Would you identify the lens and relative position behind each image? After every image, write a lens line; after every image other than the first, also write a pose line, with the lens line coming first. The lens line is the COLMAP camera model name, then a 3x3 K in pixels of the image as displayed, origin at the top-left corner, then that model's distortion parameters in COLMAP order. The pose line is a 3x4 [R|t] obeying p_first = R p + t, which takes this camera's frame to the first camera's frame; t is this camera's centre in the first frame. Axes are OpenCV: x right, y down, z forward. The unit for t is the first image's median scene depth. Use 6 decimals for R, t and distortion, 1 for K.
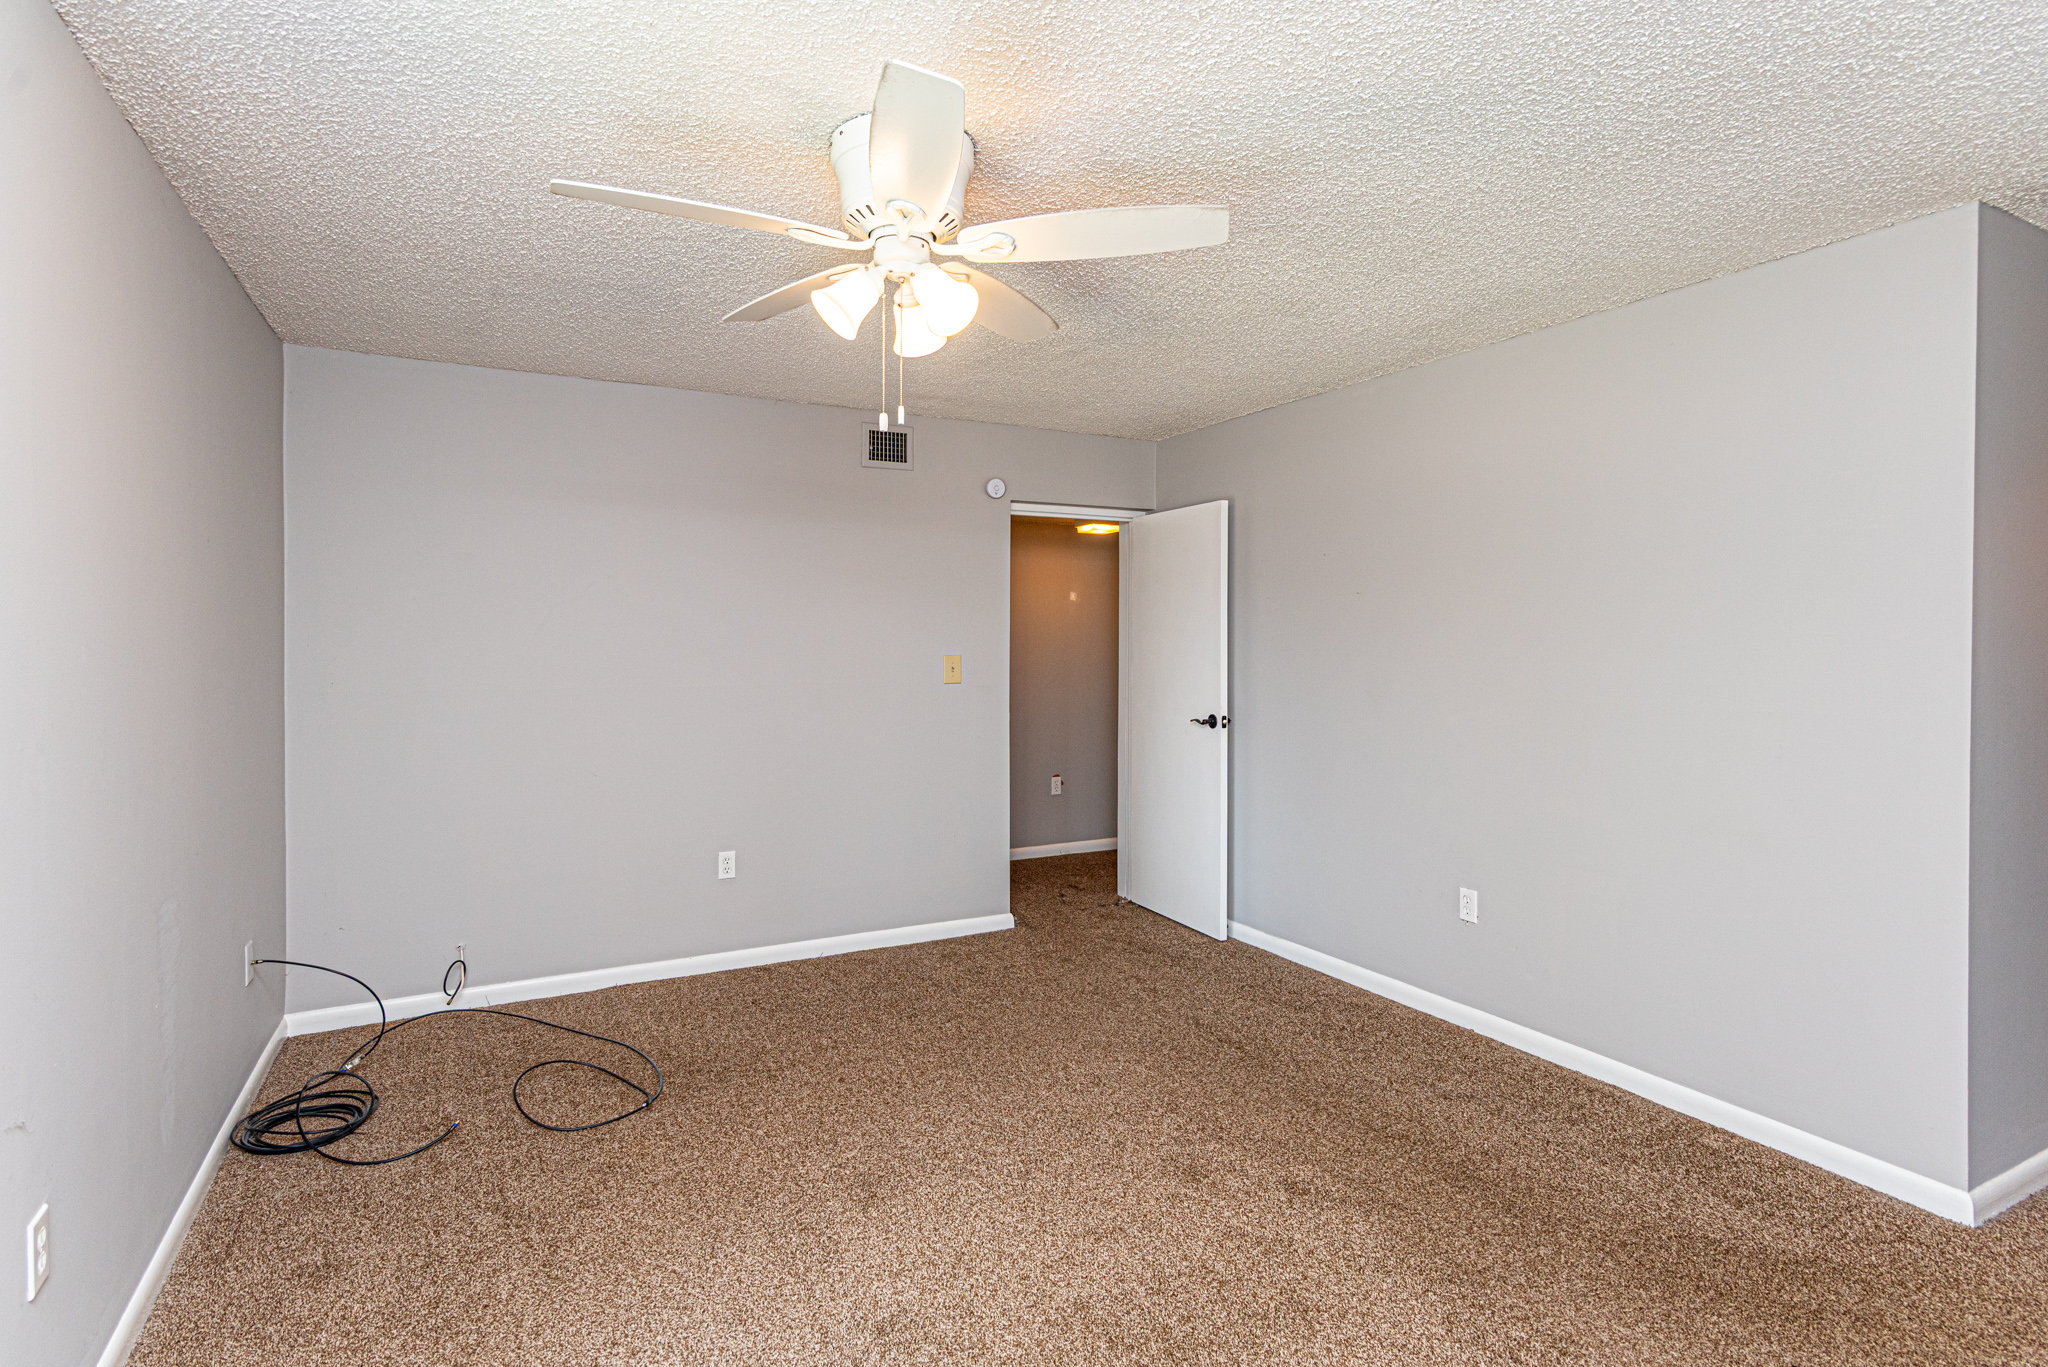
lens RADIAL K [[990.7, 0, 1004.6], [0, 990.7, 665.5], [0, 0, 1]] dist [0.004592, -0.000986]
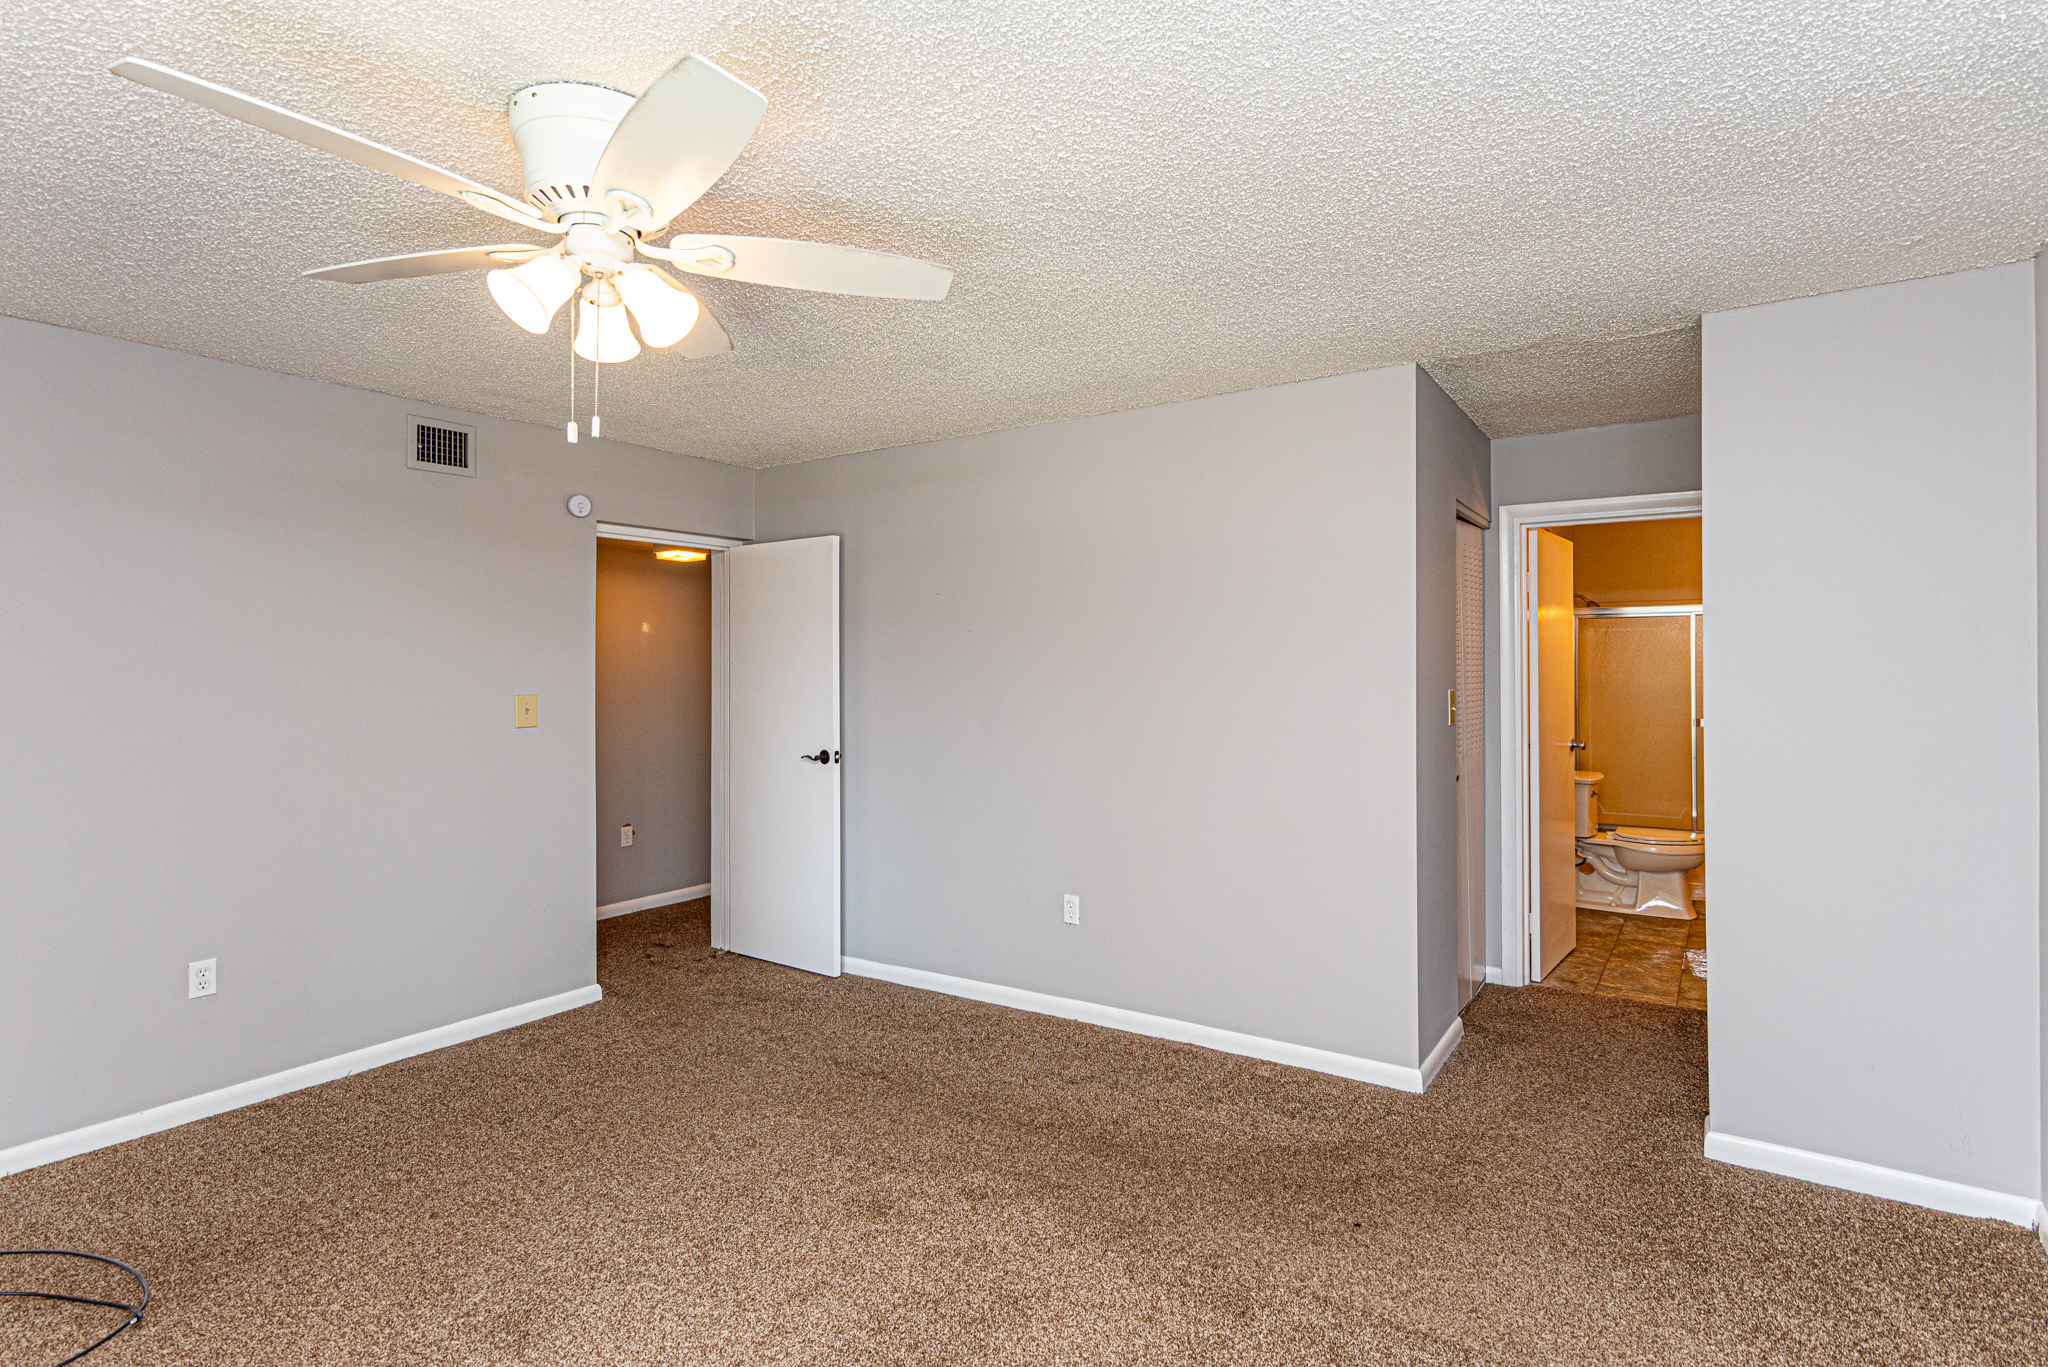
lens RADIAL K [[1016.9, 0, 1024.0], [0, 1016.9, 683.5], [0, 0, 1]] dist [0.003605, -0.000734]
pose [[0.869215, -0.011651, 0.494298, -0.170005], [0.018219, 0.999798, -0.008471, -0.007118], [-0.494099, 0.016368, 0.869251, 0.020170]]
